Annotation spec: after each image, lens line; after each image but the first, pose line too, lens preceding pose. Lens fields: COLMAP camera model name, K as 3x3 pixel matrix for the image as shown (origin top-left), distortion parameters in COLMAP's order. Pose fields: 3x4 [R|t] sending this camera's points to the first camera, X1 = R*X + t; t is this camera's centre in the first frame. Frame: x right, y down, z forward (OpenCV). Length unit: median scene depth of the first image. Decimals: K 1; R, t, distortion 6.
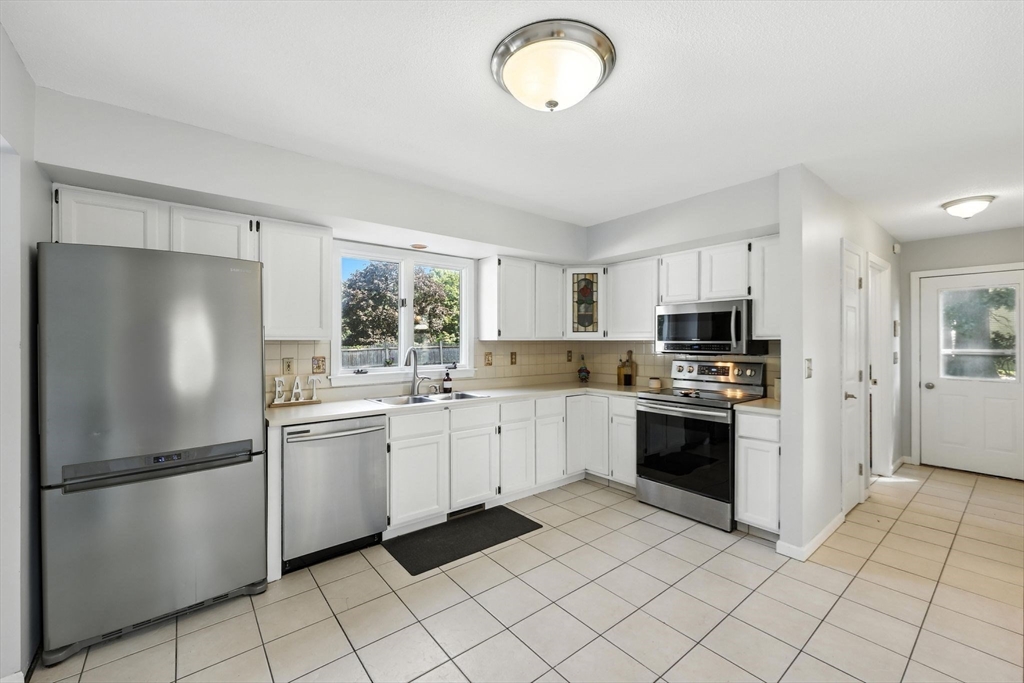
lens RADIAL K [[416.9, 0, 519.1], [0, 416.9, 343.0], [0, 0, 1]] dist [-0.000449, -0.000173]
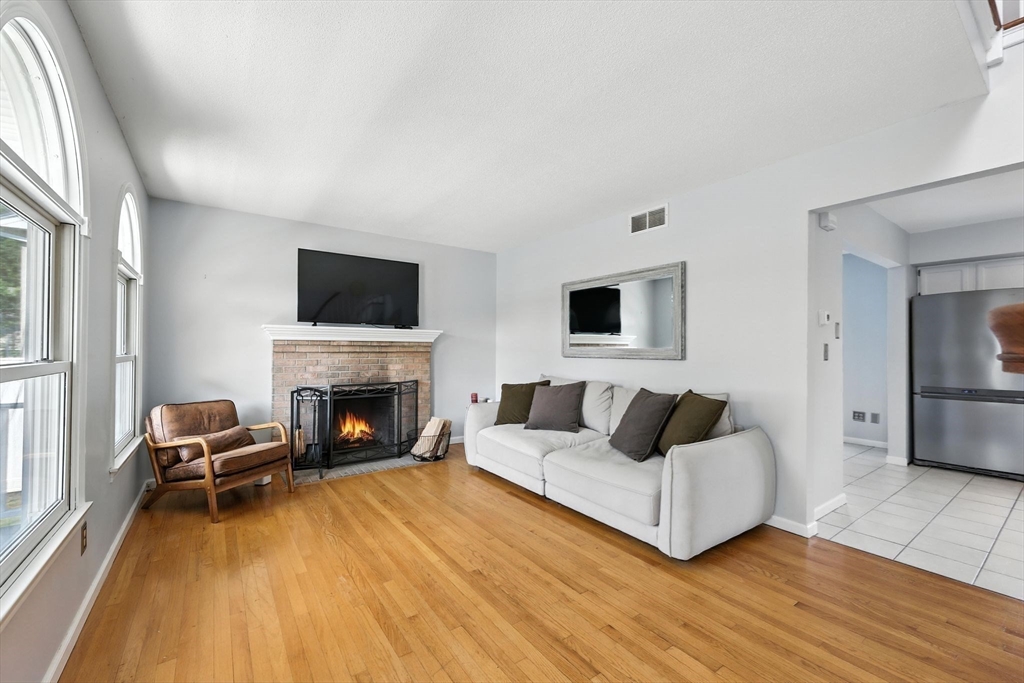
lens RADIAL K [[416.9, 0, 504.2], [0, 416.9, 340.1], [0, 0, 1]] dist [-0.000449, -0.000173]
pose [[-0.060174, -0.014126, -0.998088, 0.796751], [-0.010236, 0.999856, -0.013534, 0.041379], [0.998135, 0.009402, -0.060310, -0.691017]]
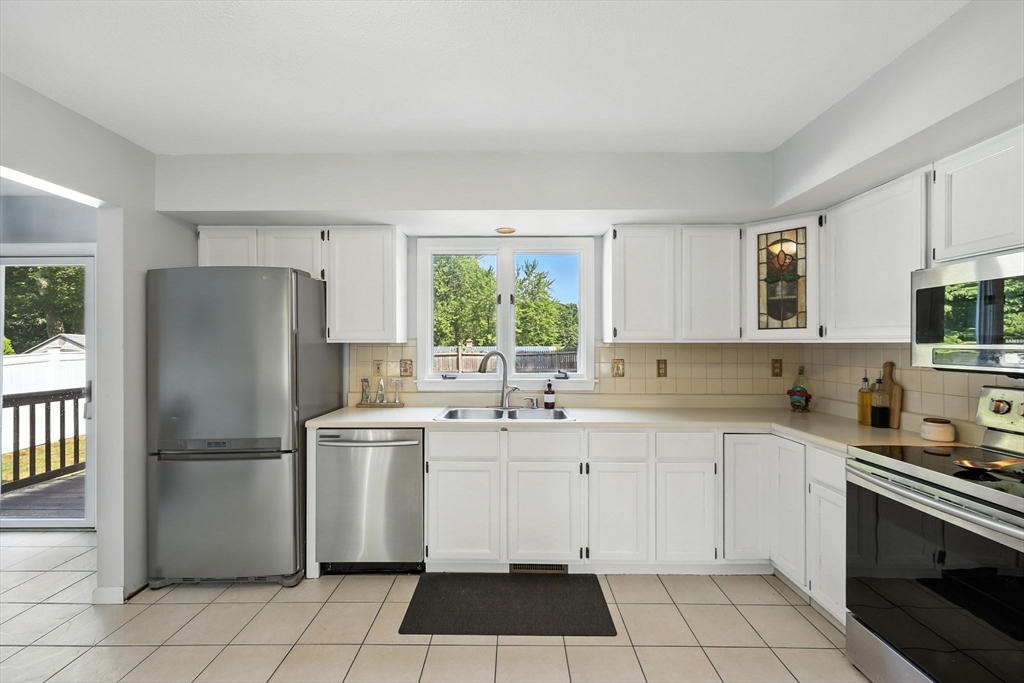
lens RADIAL K [[416.9, 0, 507.8], [0, 416.9, 344.3], [0, 0, 1]] dist [-0.000449, -0.000173]
pose [[0.766487, 0.001970, -0.642257, 0.306320], [-0.003572, 0.999993, -0.001195, -0.002610], [0.642250, 0.003210, 0.766488, 0.366896]]
